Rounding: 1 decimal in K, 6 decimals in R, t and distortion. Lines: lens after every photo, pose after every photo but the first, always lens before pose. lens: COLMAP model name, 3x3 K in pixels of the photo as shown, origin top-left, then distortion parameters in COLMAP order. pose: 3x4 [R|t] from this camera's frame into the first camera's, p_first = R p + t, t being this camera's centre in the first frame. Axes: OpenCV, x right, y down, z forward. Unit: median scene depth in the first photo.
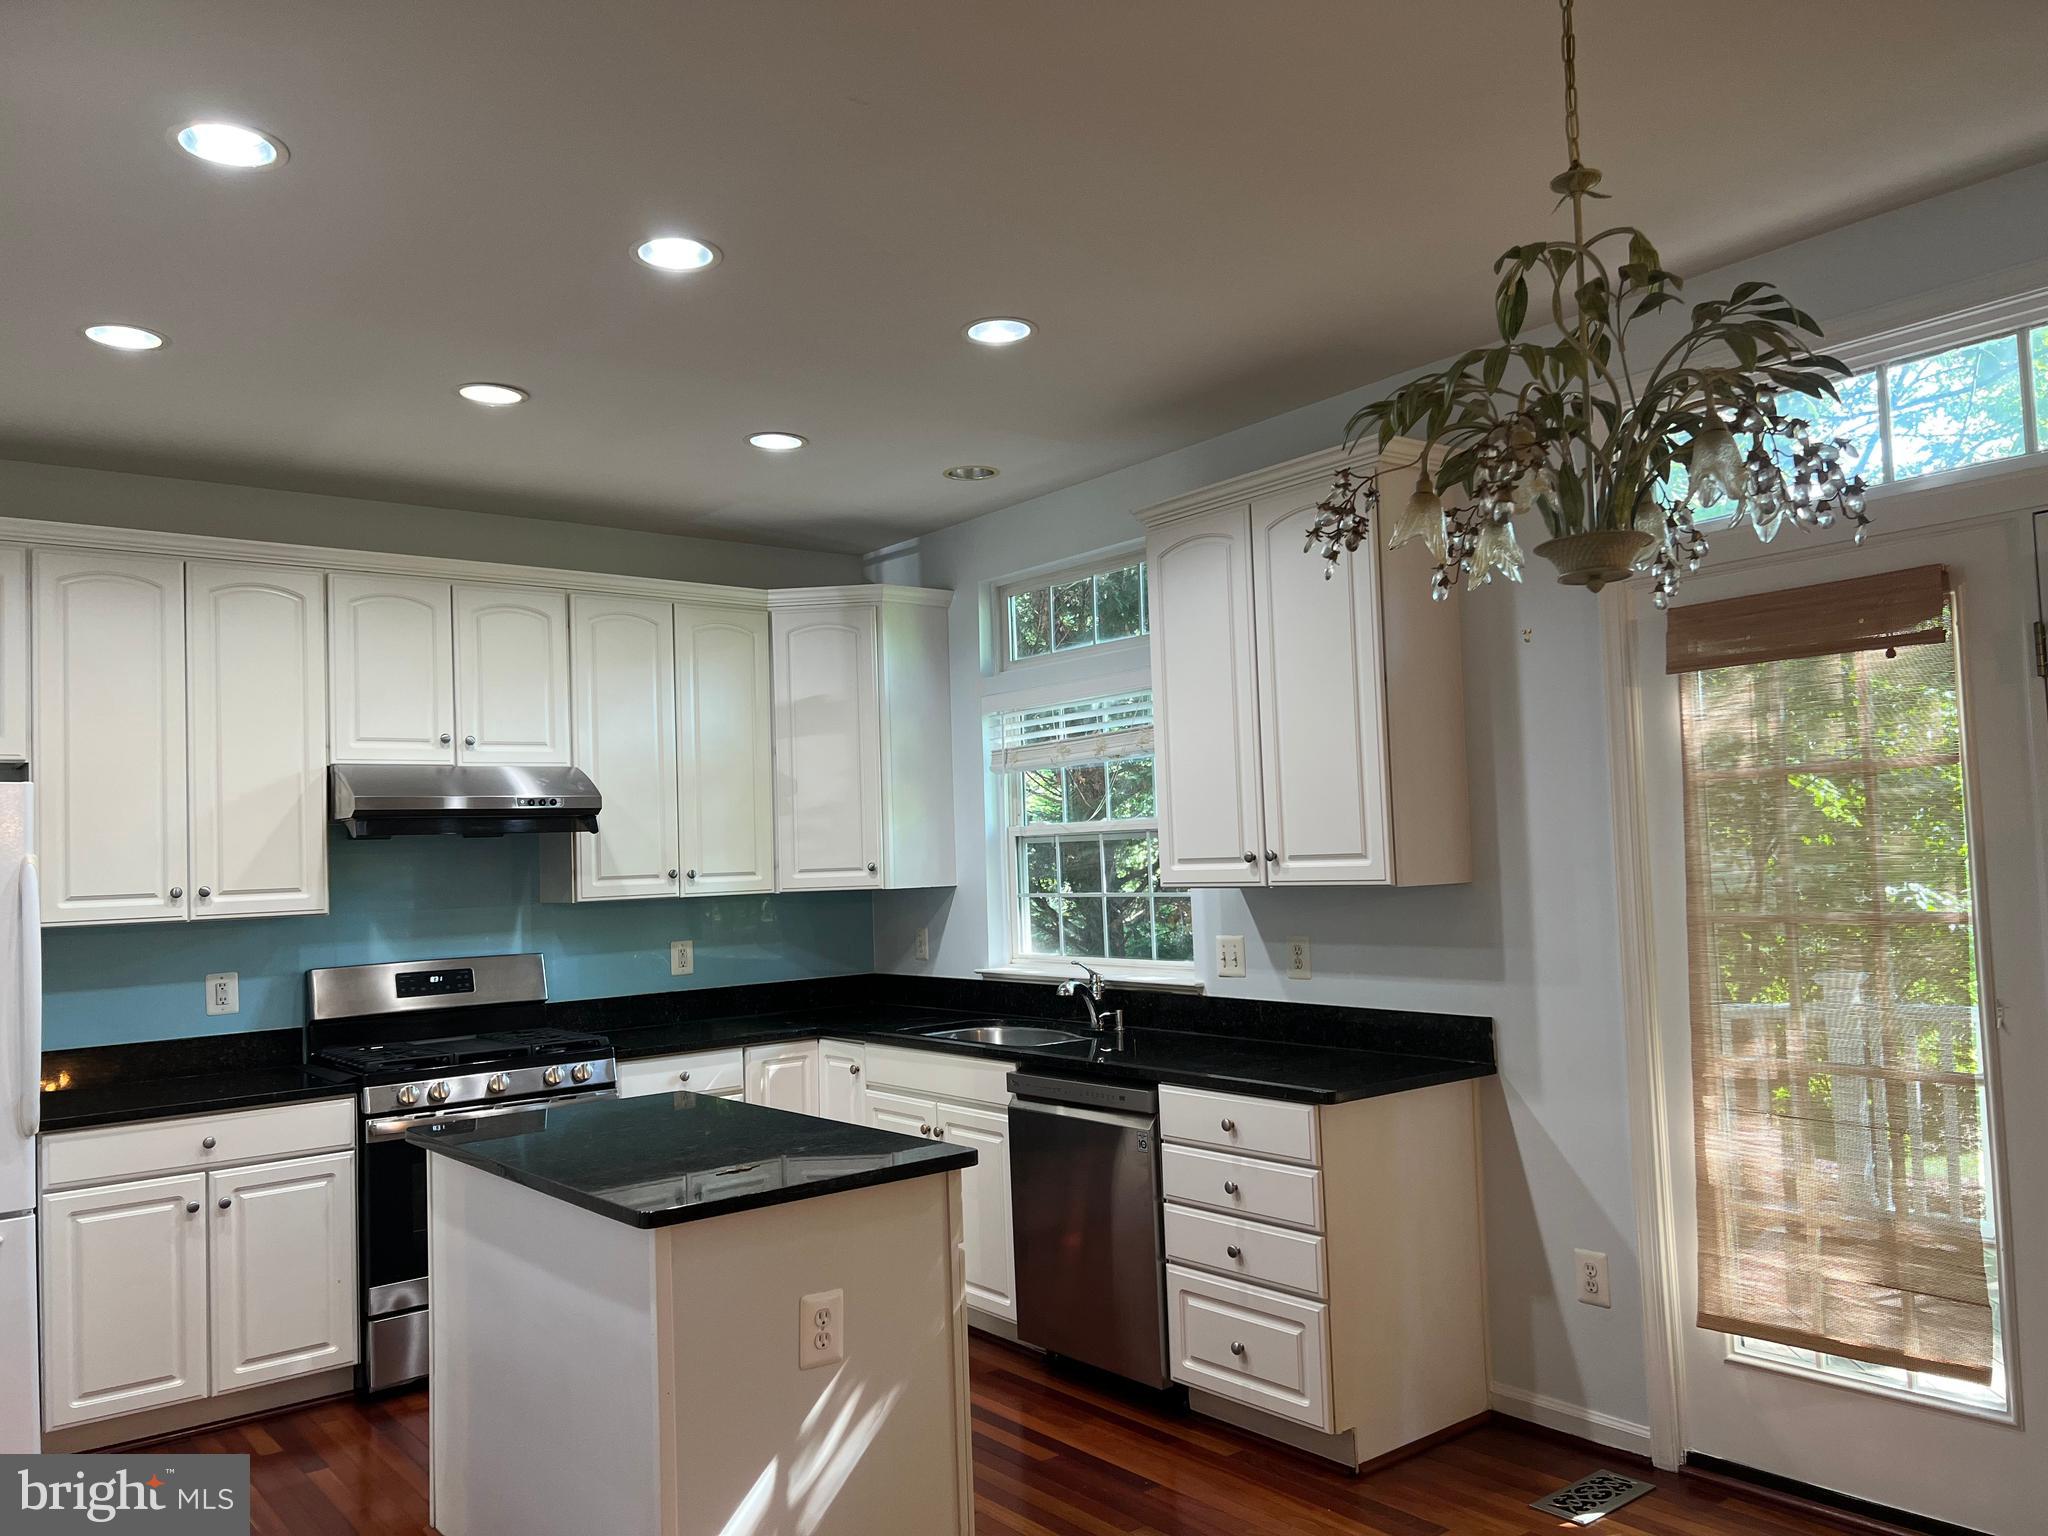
lens RADIAL K [[1536.4, 0, 1016.7], [0, 1536.4, 779.3], [0, 0, 1]] dist [0.119368, -0.203672]
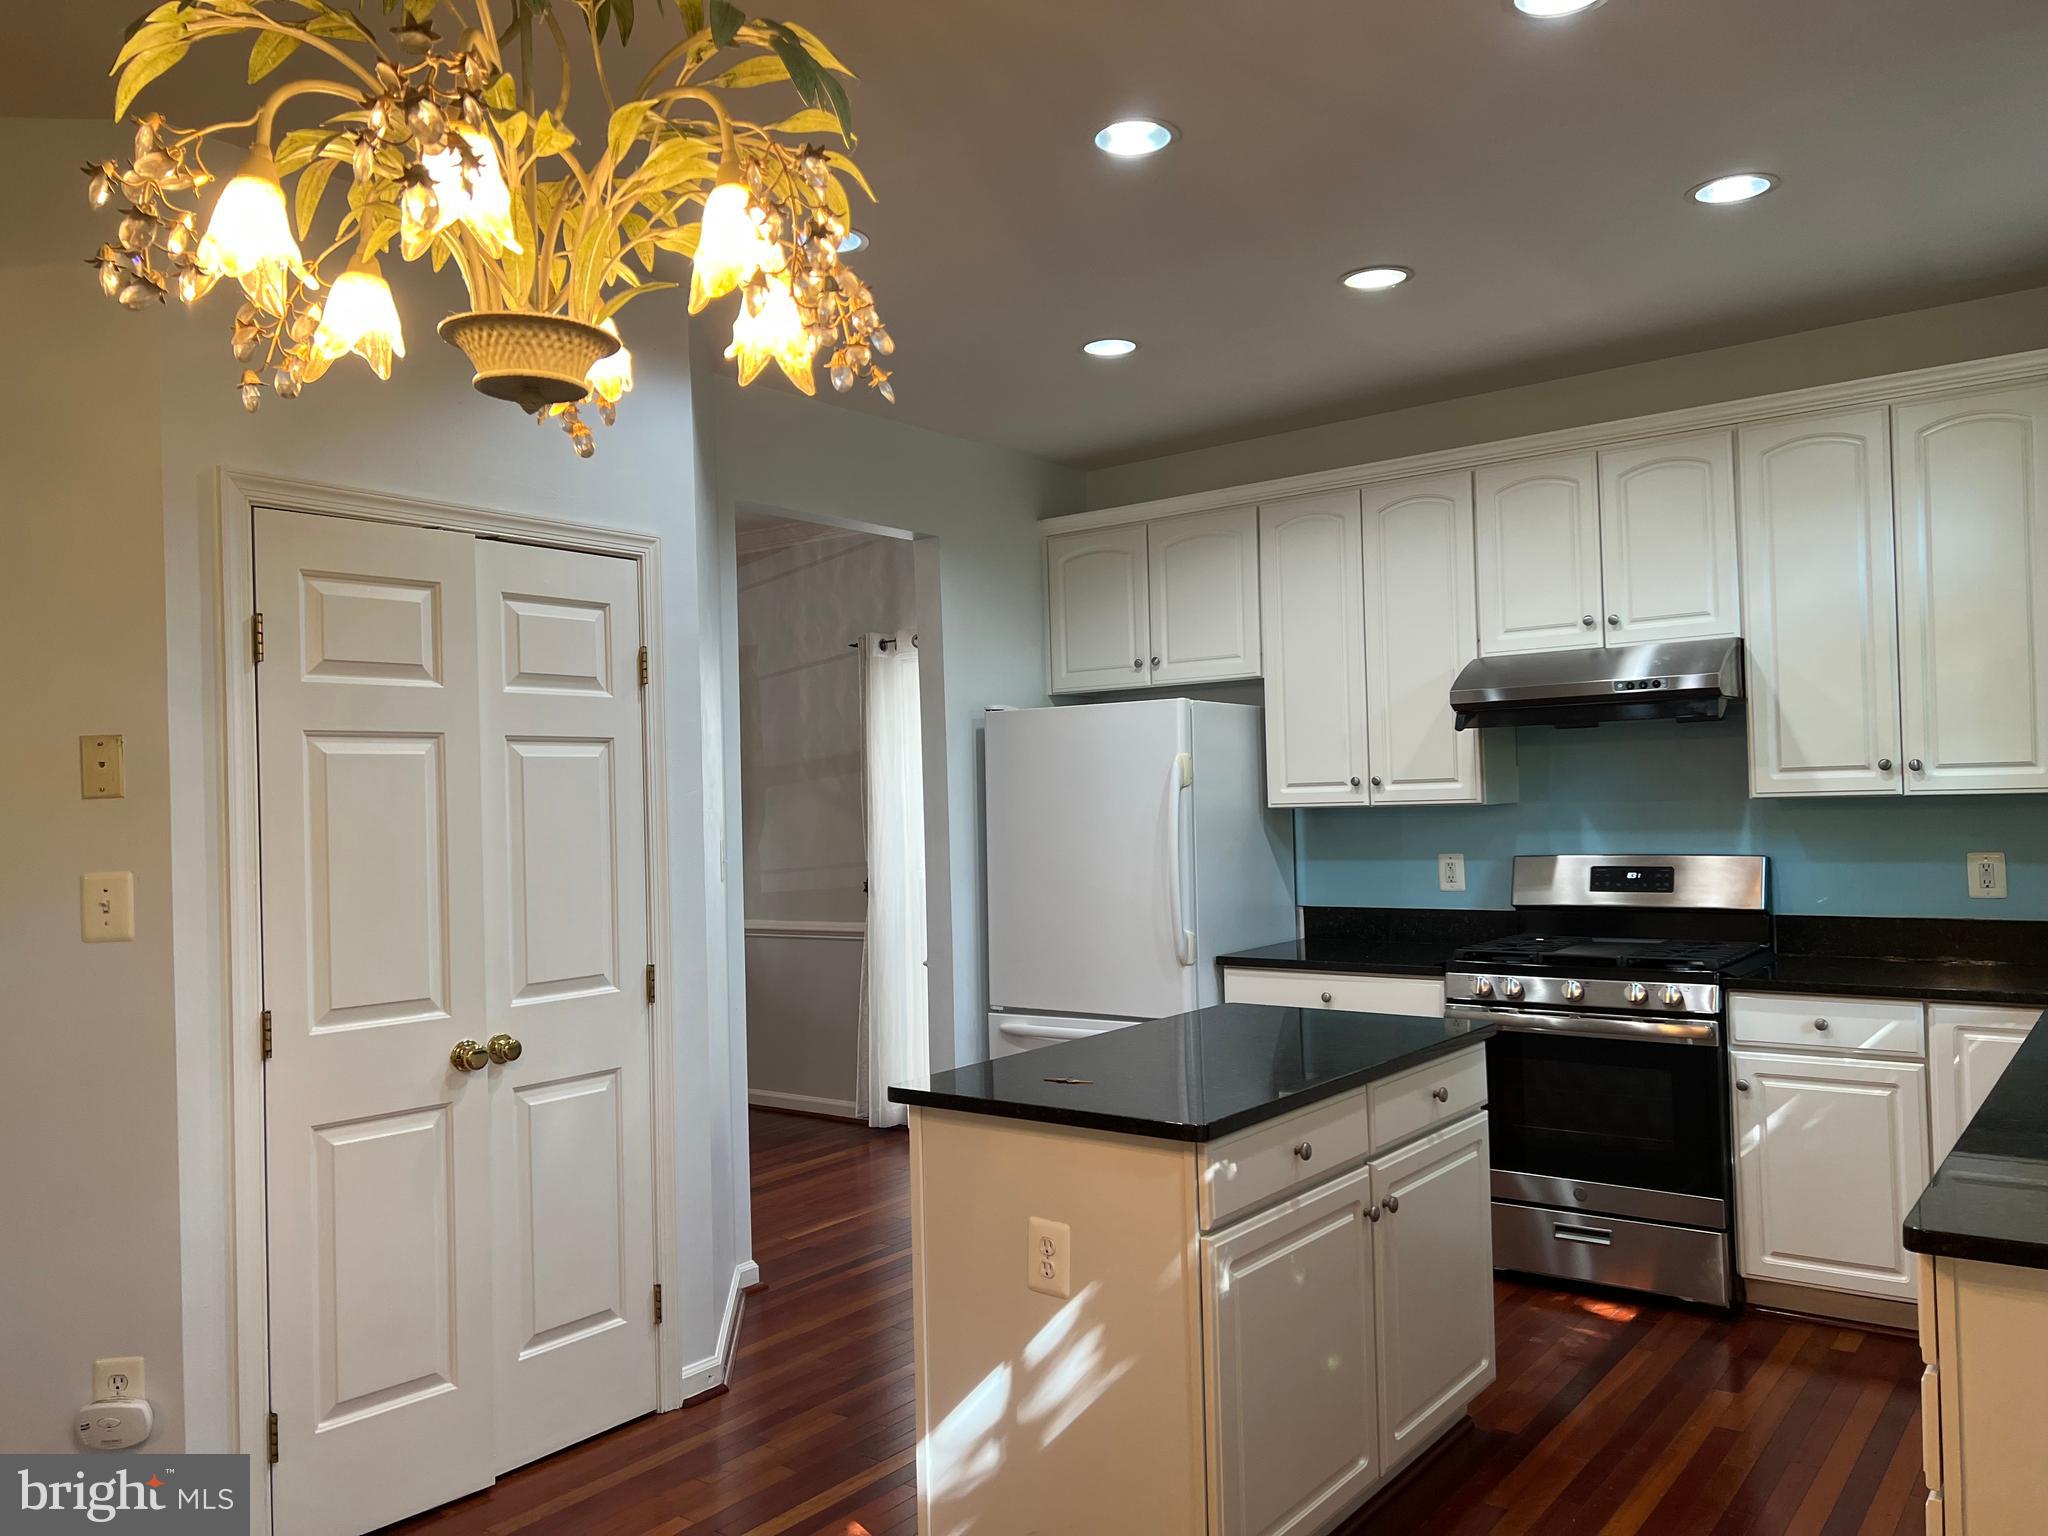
lens RADIAL K [[1536.4, 0, 1016.7], [0, 1536.4, 779.3], [0, 0, 1]] dist [0.119368, -0.203672]
pose [[0.251266, 0.017773, -0.967755, 0.460642], [0.072720, 0.996659, 0.037184, 0.009501], [0.965182, -0.079719, 0.249134, 0.435669]]
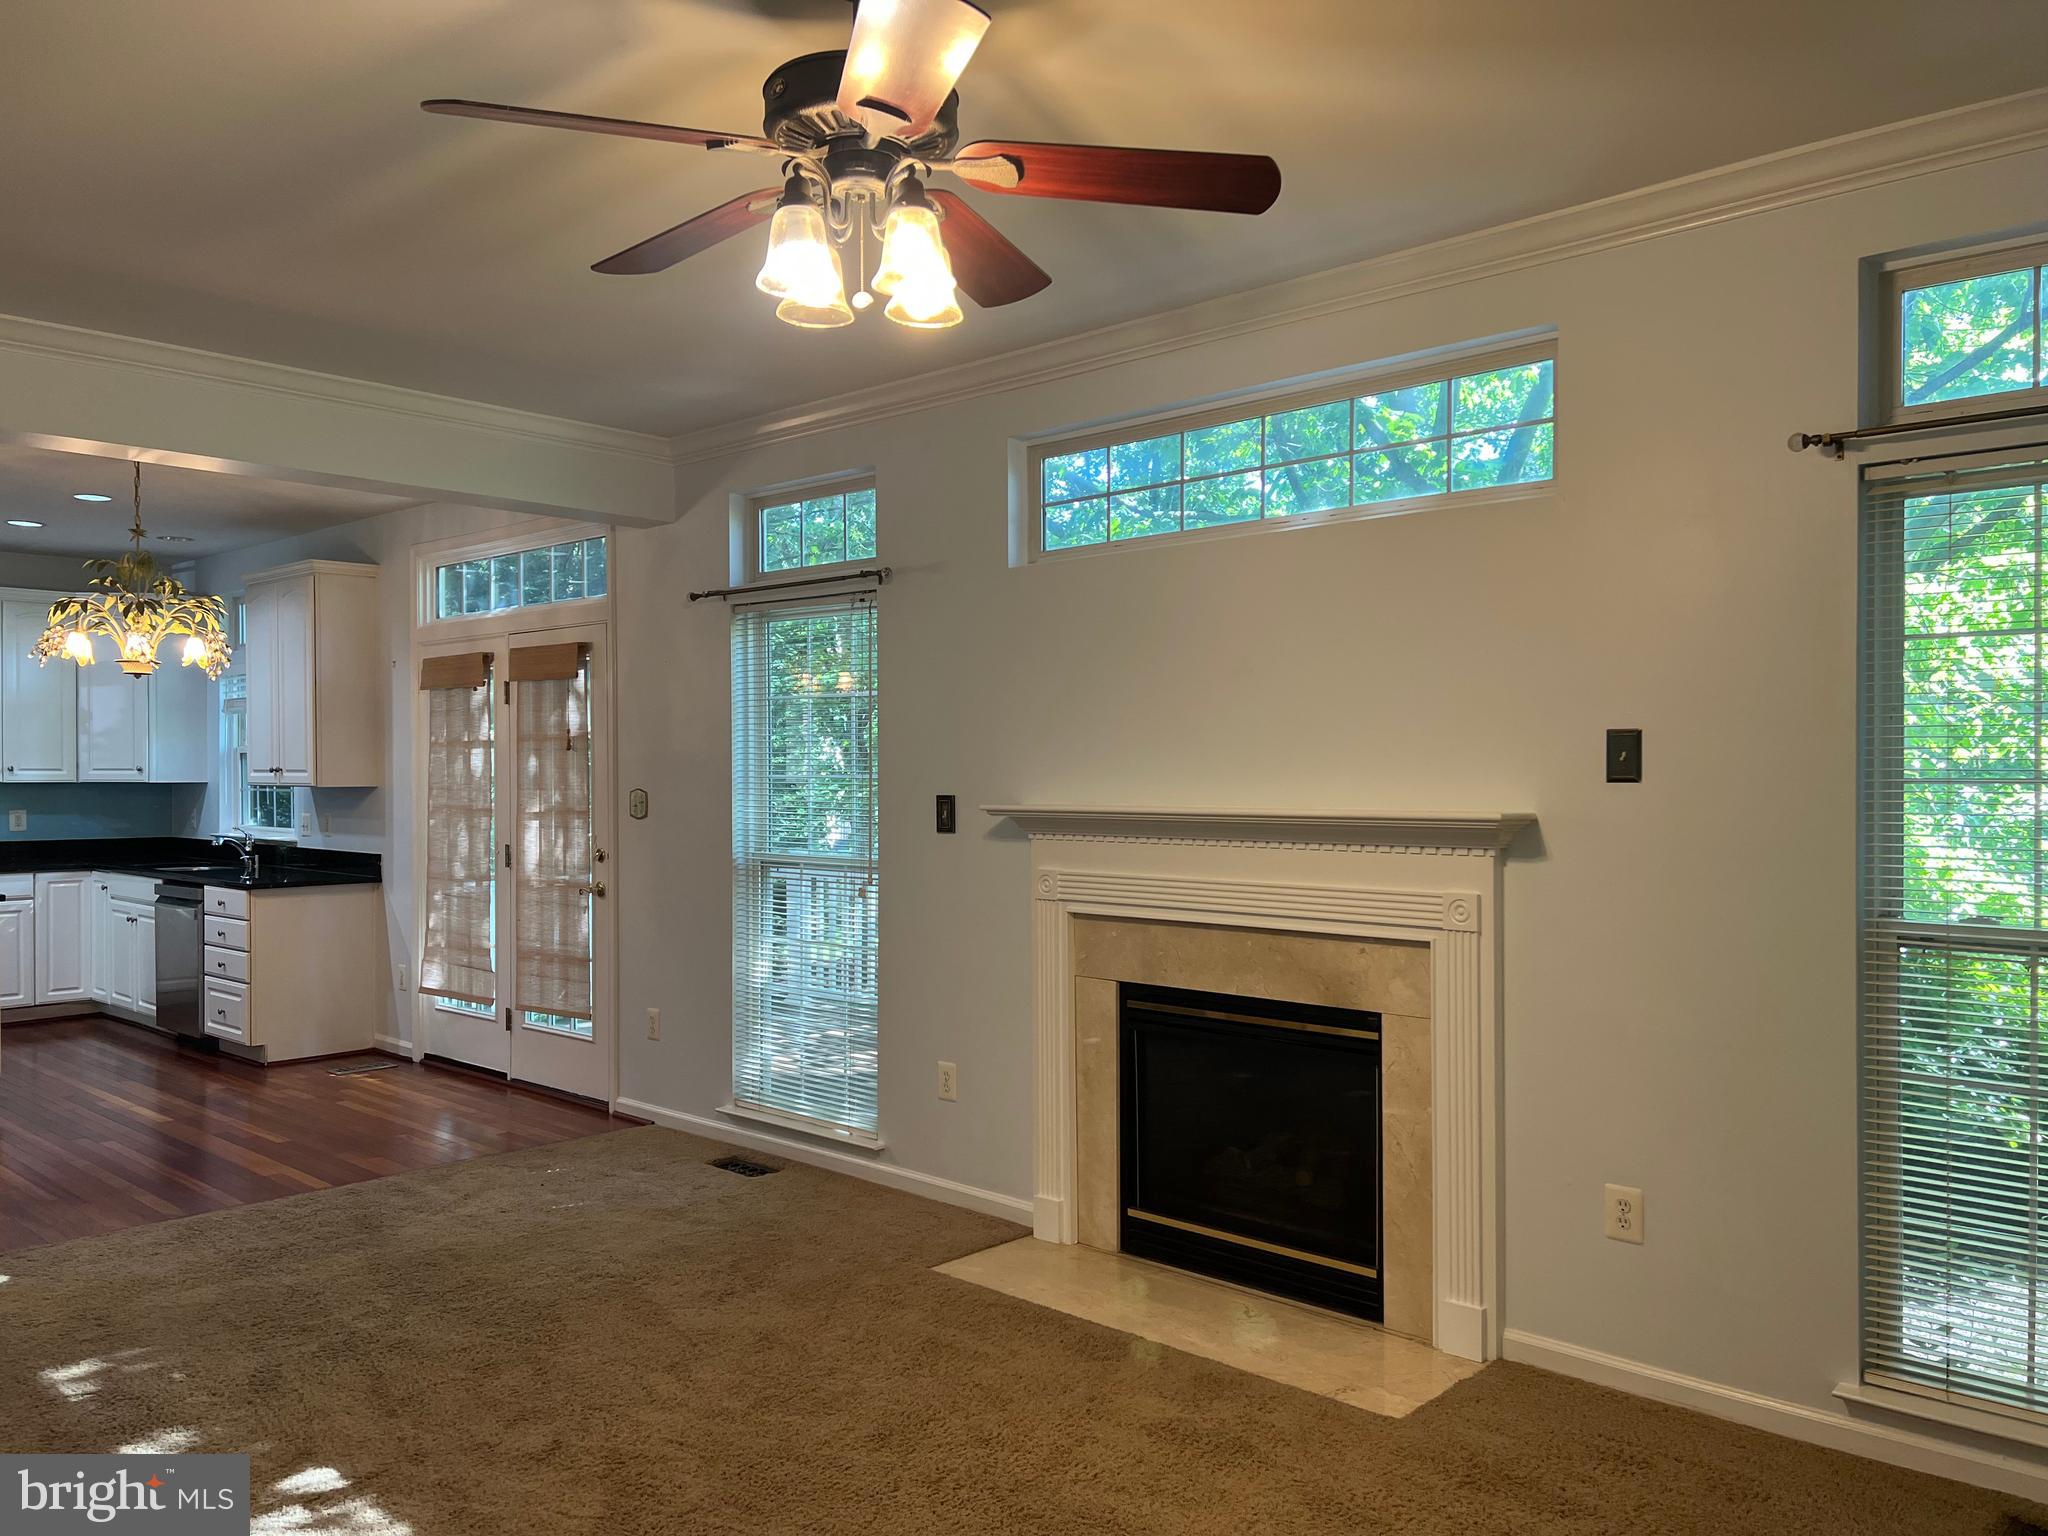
lens RADIAL K [[1536.4, 0, 1016.7], [0, 1536.4, 779.3], [0, 0, 1]] dist [0.119368, -0.203672]
pose [[0.986782, 0.031212, 0.159020, 0.648140], [-0.040532, 0.997624, 0.055706, -0.070471], [-0.156903, -0.061415, 0.985703, -0.893586]]
